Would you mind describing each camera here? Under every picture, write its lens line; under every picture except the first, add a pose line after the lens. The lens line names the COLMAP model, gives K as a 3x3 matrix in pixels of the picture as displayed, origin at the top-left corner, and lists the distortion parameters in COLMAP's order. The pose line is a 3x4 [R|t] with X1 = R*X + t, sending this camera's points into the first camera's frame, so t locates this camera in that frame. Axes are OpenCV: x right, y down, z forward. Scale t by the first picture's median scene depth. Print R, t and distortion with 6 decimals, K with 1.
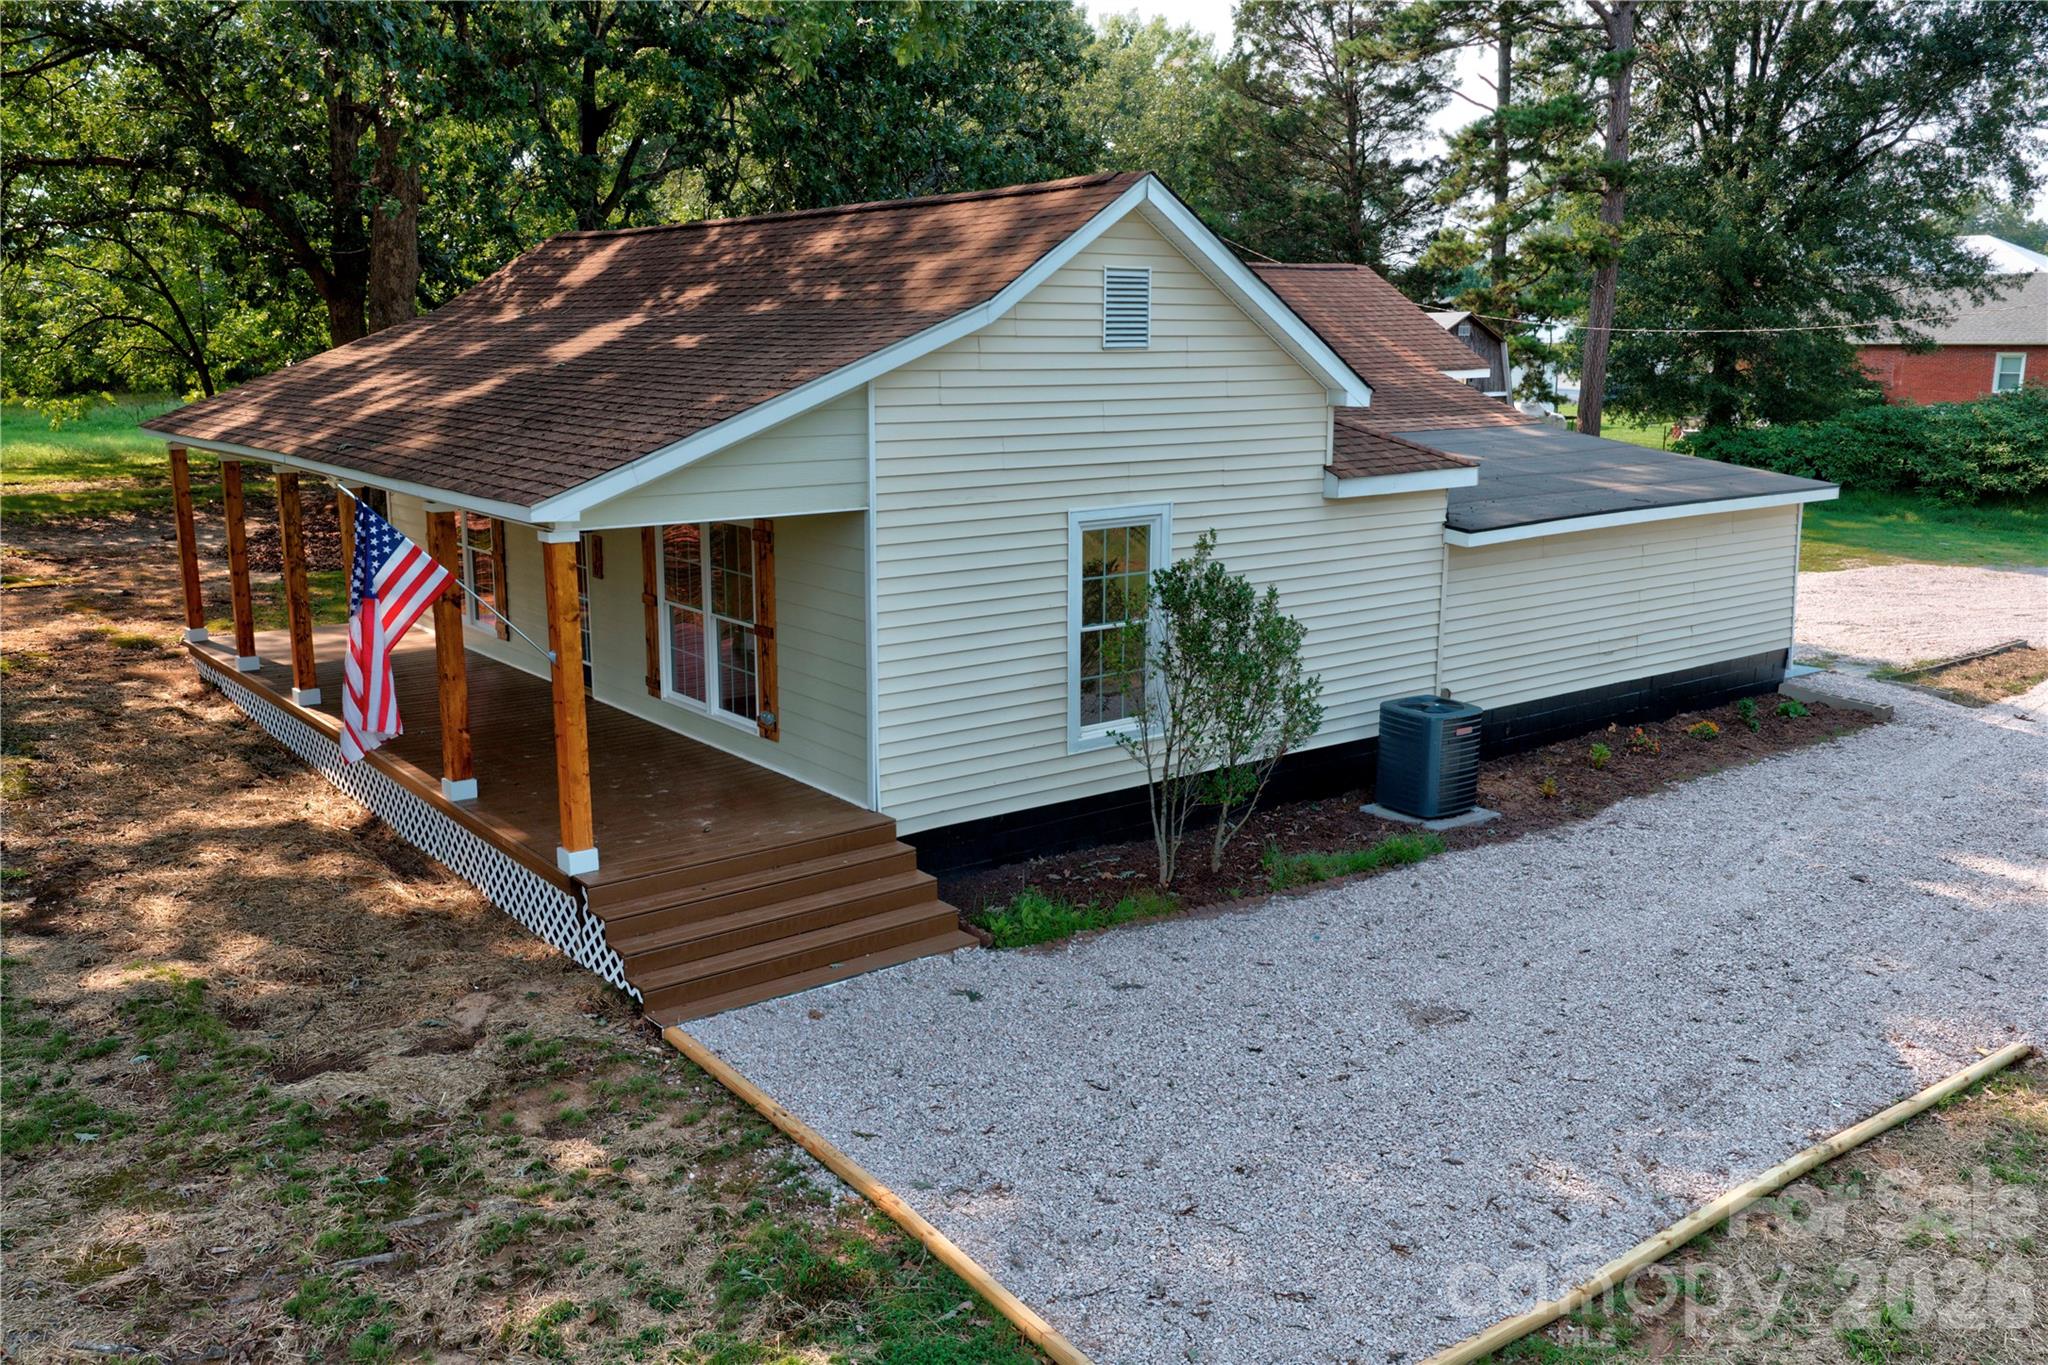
lens RADIAL K [[1673.1, 0, 1024.0], [0, 1673.1, 682.5], [0, 0, 1]] dist [0.079553, -0.153140]
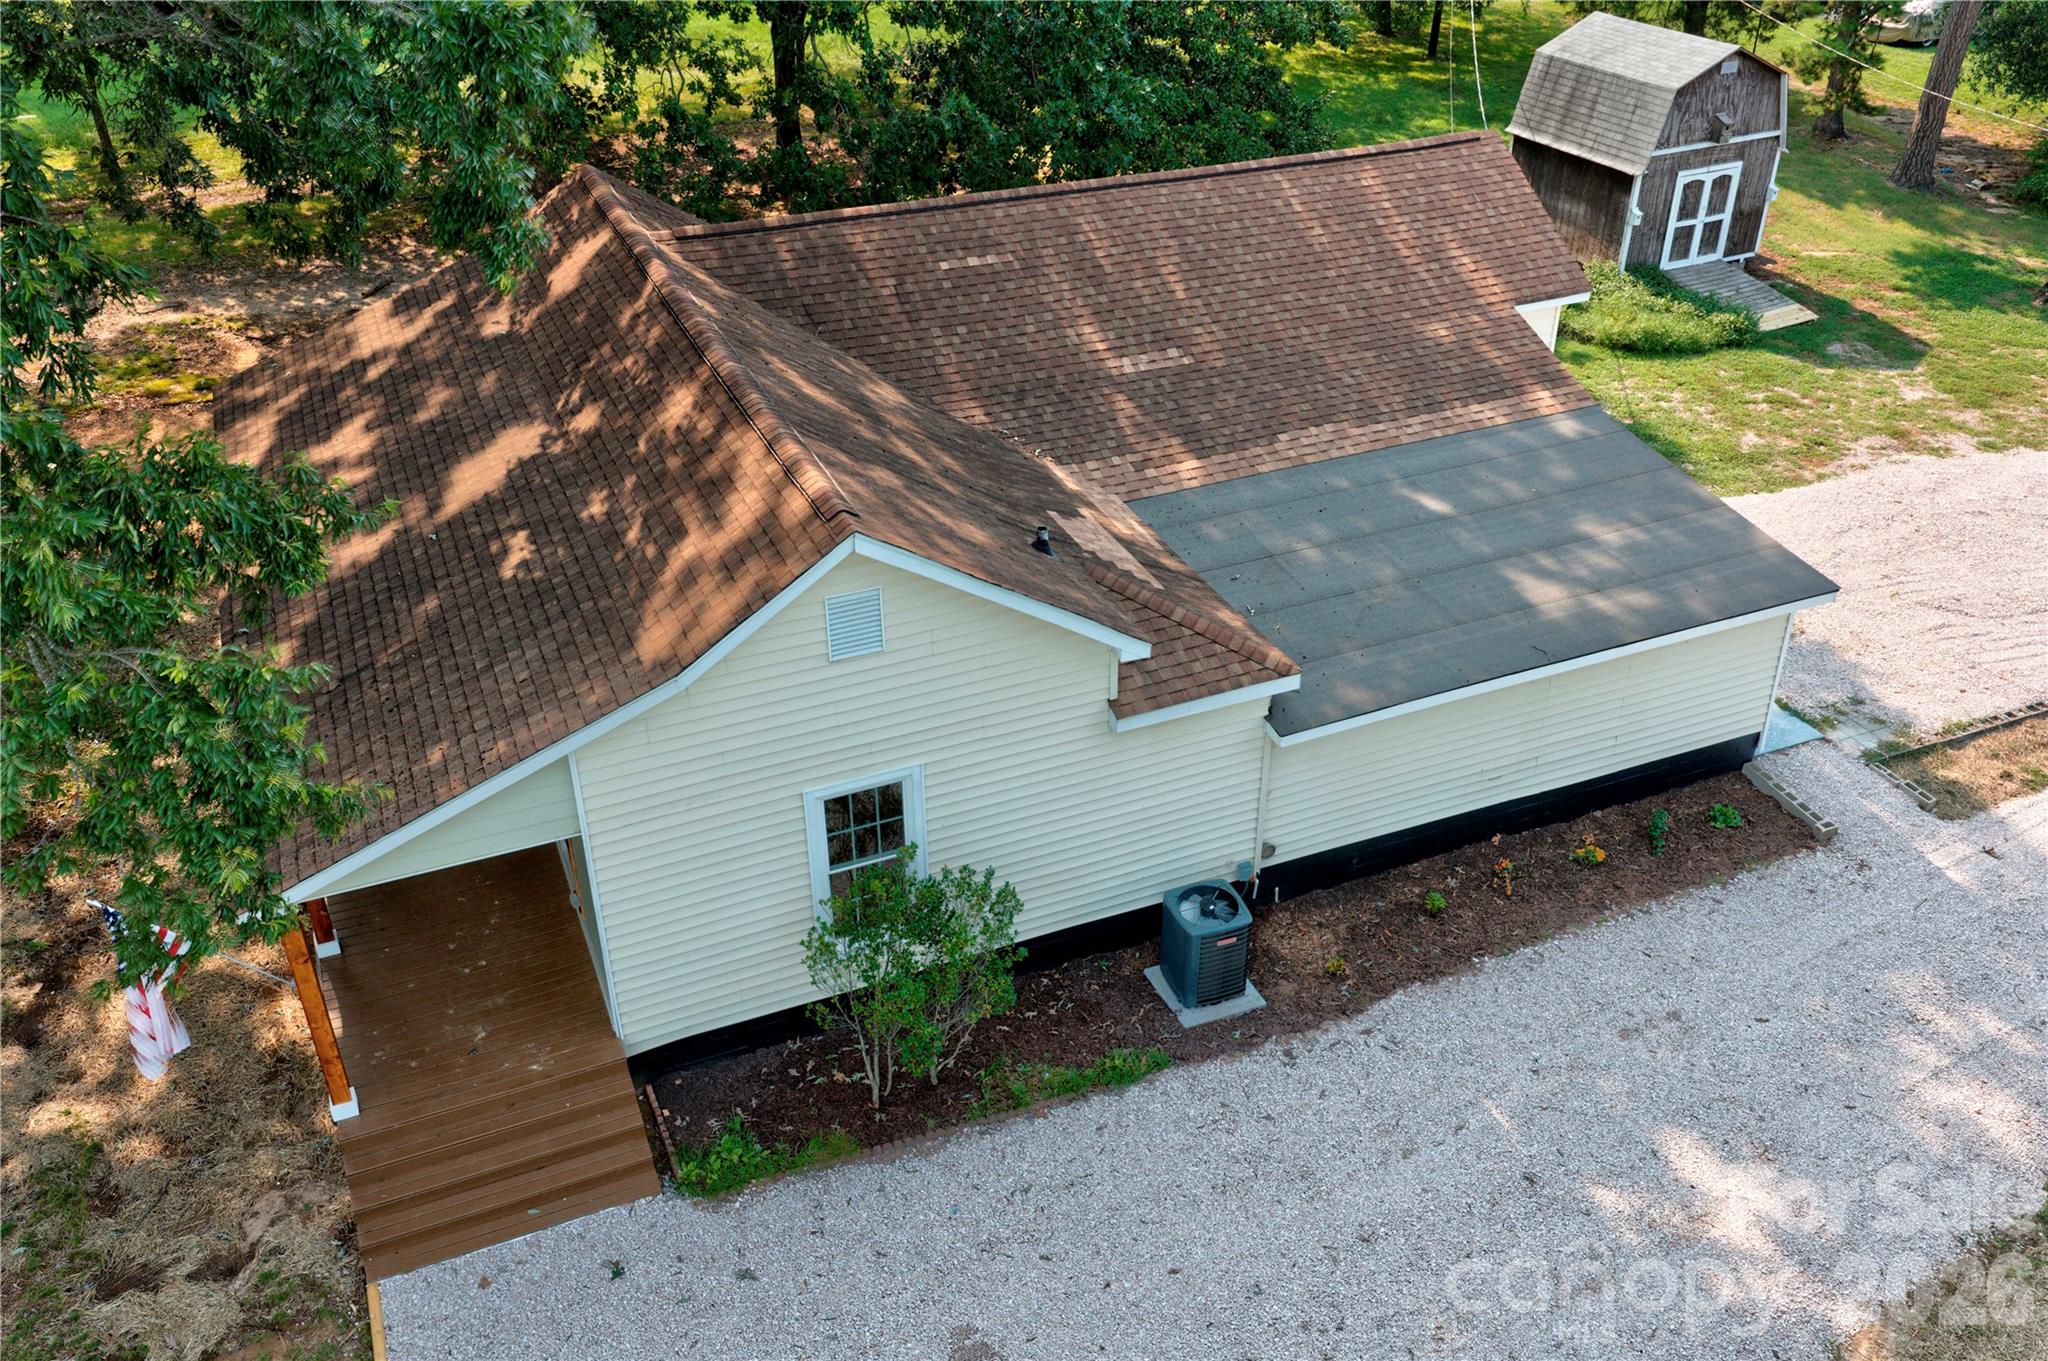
lens RADIAL K [[1673.1, 0, 1024.0], [0, 1673.1, 680.5], [0, 0, 1]] dist [0.079553, -0.153140]
pose [[0.967662, 0.126922, -0.217995, 0.393414], [-0.045265, 0.937538, 0.344926, -0.551372], [0.248157, -0.323904, 0.912964, 0.054496]]
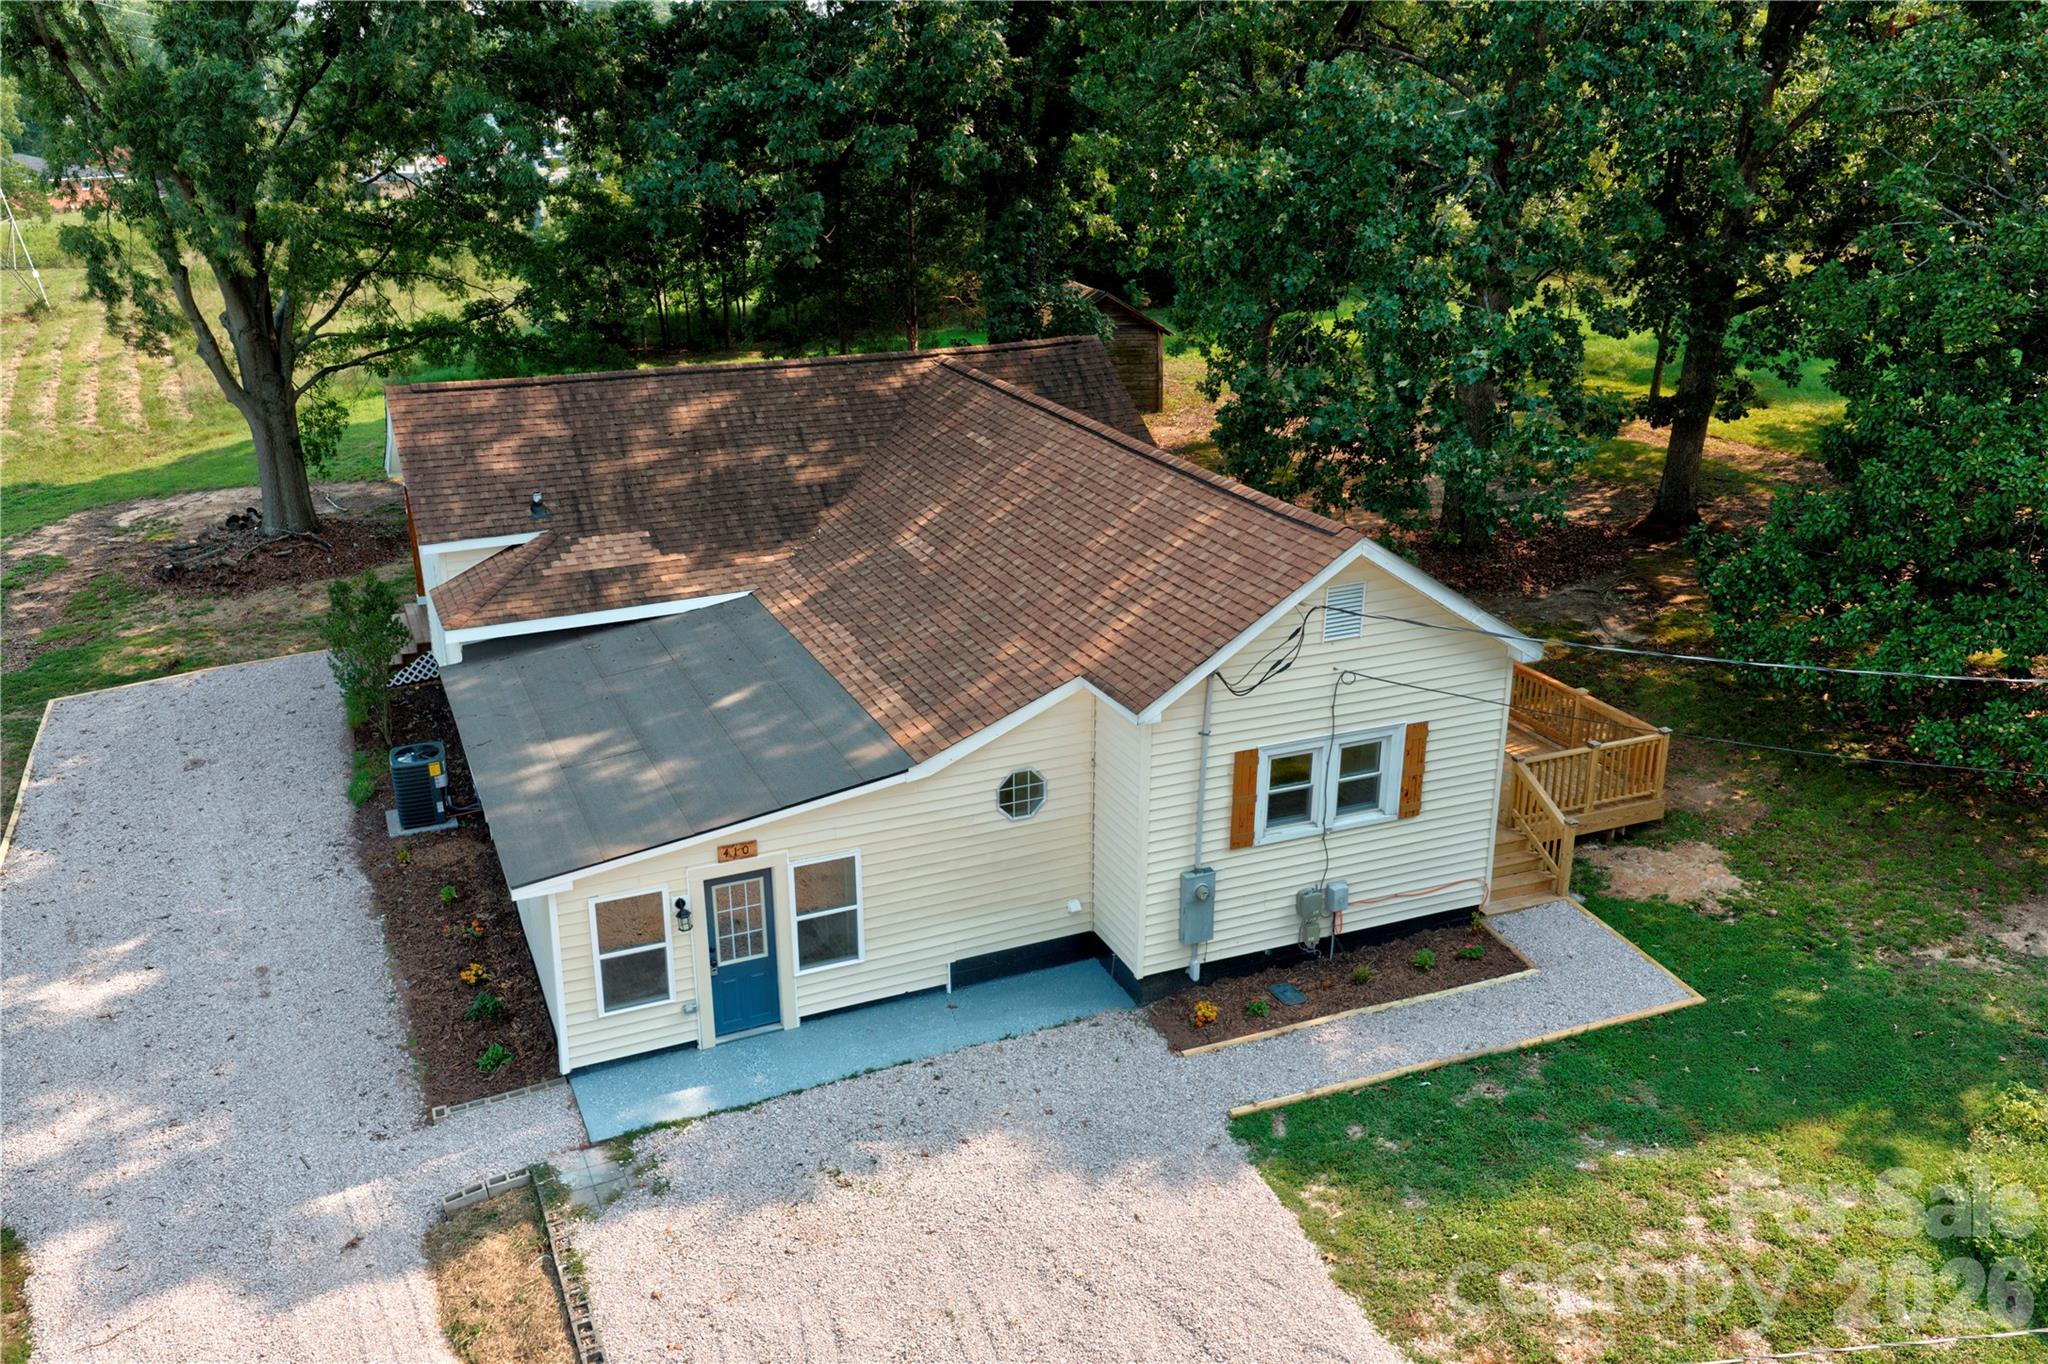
lens RADIAL K [[1673.1, 0, 1024.0], [0, 1673.1, 682.0], [0, 0, 1]] dist [0.079553, -0.153140]
pose [[-0.242751, 0.339983, -0.908561, 1.644667], [-0.194161, 0.900597, 0.388879, -0.844165], [0.950460, 0.270807, -0.152609, 1.927285]]
